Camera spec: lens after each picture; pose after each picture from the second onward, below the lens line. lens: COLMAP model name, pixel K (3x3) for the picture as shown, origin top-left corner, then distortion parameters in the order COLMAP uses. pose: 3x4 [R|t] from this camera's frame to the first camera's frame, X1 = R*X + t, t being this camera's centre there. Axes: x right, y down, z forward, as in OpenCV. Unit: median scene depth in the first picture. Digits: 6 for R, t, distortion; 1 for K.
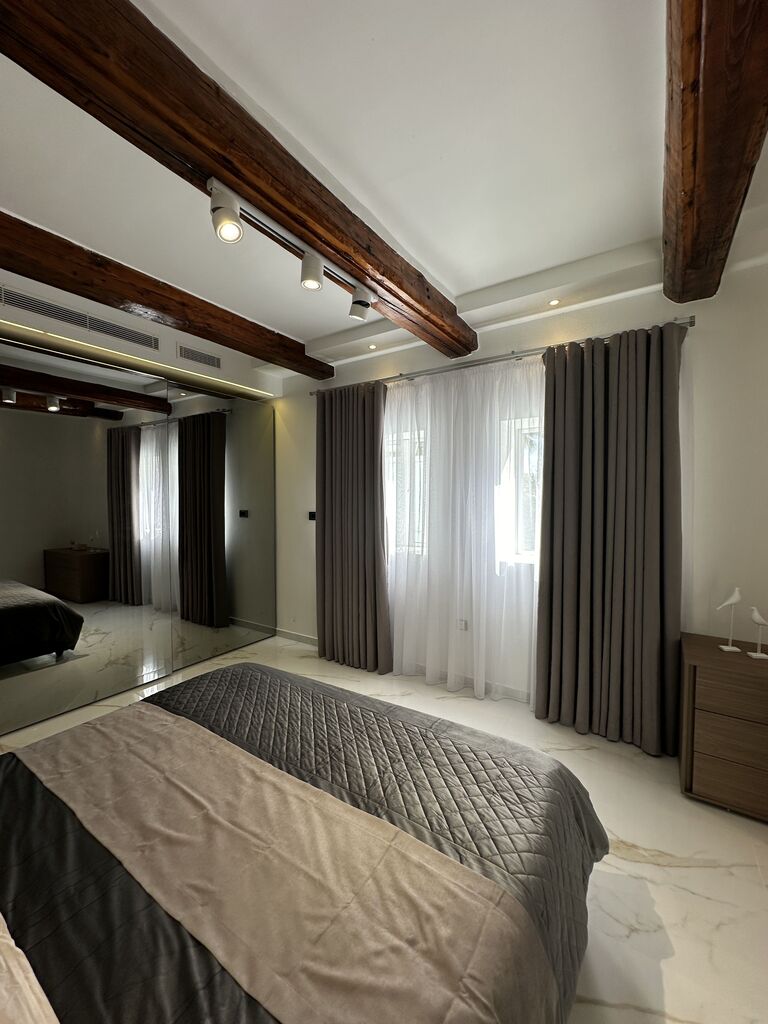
lens RADIAL K [[408.4, 0, 382.4], [0, 408.4, 512.5], [0, 0, 1]] dist [-0.002318, 0.000097]
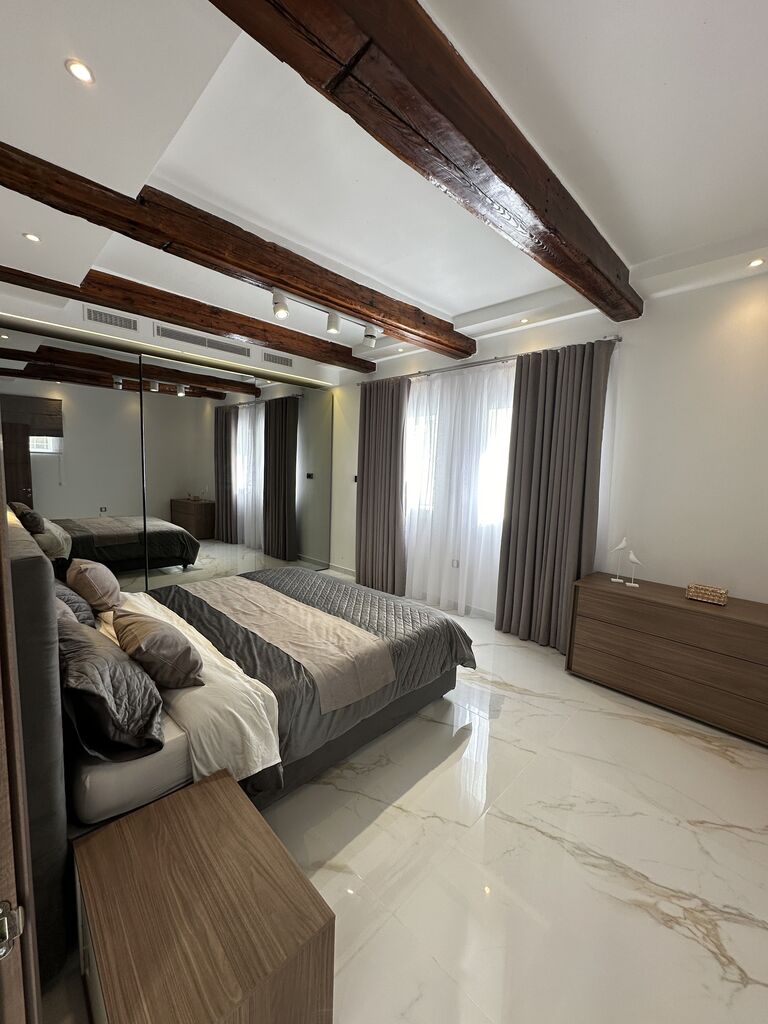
lens RADIAL K [[408.4, 0, 382.4], [0, 408.4, 512.5], [0, 0, 1]] dist [-0.002318, 0.000097]
pose [[0.979829, 0.054495, -0.192266, 0.218622], [-0.040986, 0.996449, 0.073553, 0.021170], [0.195591, -0.064189, 0.978583, -0.356897]]
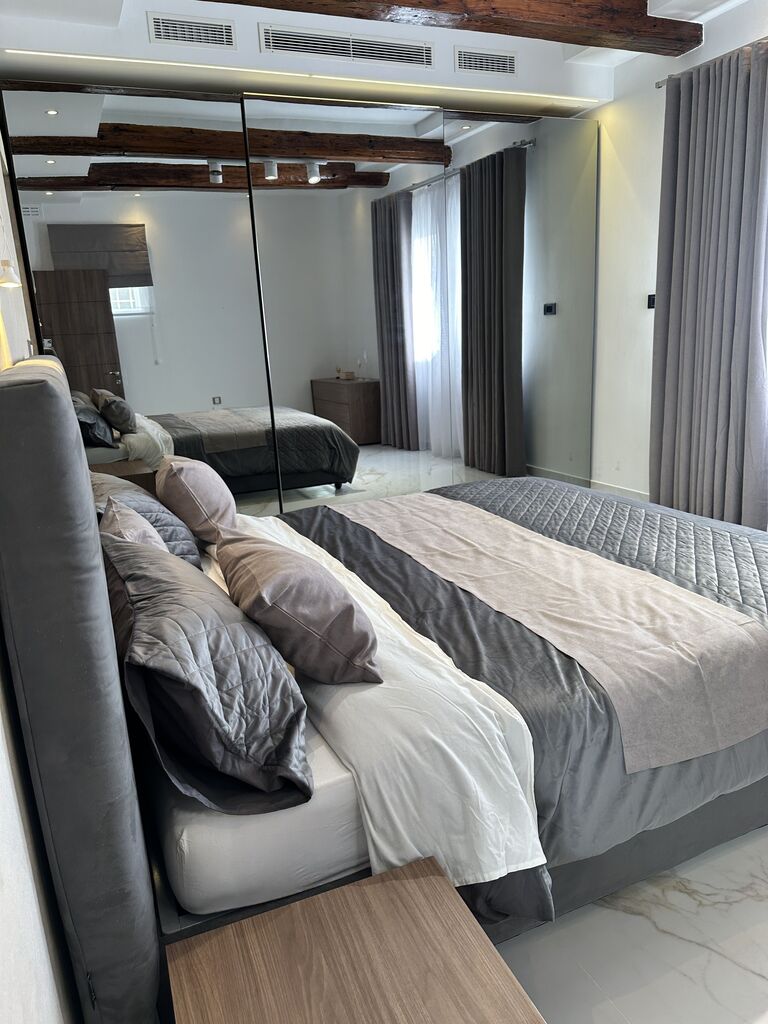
lens RADIAL K [[714.9, 0, 384.0], [0, 714.9, 512.0], [0, 0, 1]] dist [0.093809, -0.120928]
pose [[0.839035, 0.092661, -0.536128, 0.142144], [0.033983, 0.974542, 0.221616, 0.082707], [0.543015, -0.204163, 0.814526, -0.252692]]
